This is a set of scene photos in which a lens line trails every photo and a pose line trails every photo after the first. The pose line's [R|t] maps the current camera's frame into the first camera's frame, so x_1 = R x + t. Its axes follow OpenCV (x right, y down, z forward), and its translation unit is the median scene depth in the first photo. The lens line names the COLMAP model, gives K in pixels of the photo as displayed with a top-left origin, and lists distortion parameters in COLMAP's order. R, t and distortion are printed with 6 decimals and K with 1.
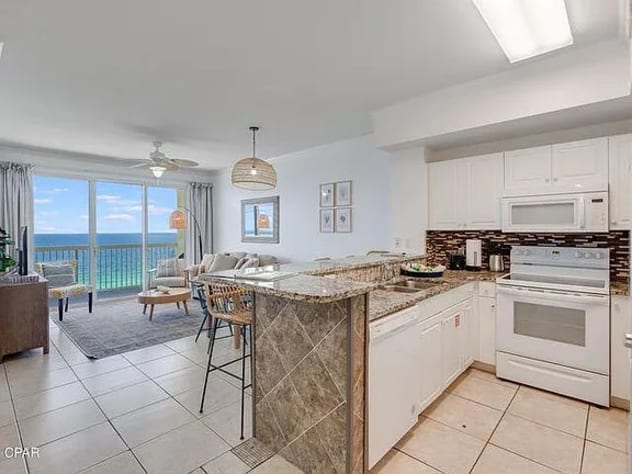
lens RADIAL K [[321.8, 0, 313.3], [0, 321.8, 231.1], [0, 0, 1]] dist [0.002408, 0.000407]
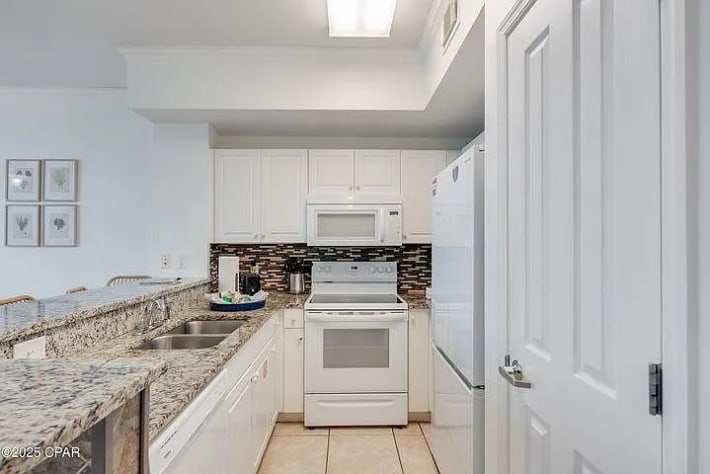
lens RADIAL K [[372.8, 0, 355.1], [0, 372.8, 241.5], [0, 0, 1]] dist [-0.003014, -0.000733]
pose [[0.715573, 0.006756, 0.698505, 0.007689], [-0.000188, 0.999955, -0.009479, 0.001461], [-0.698538, 0.006652, 0.715542, 0.210766]]
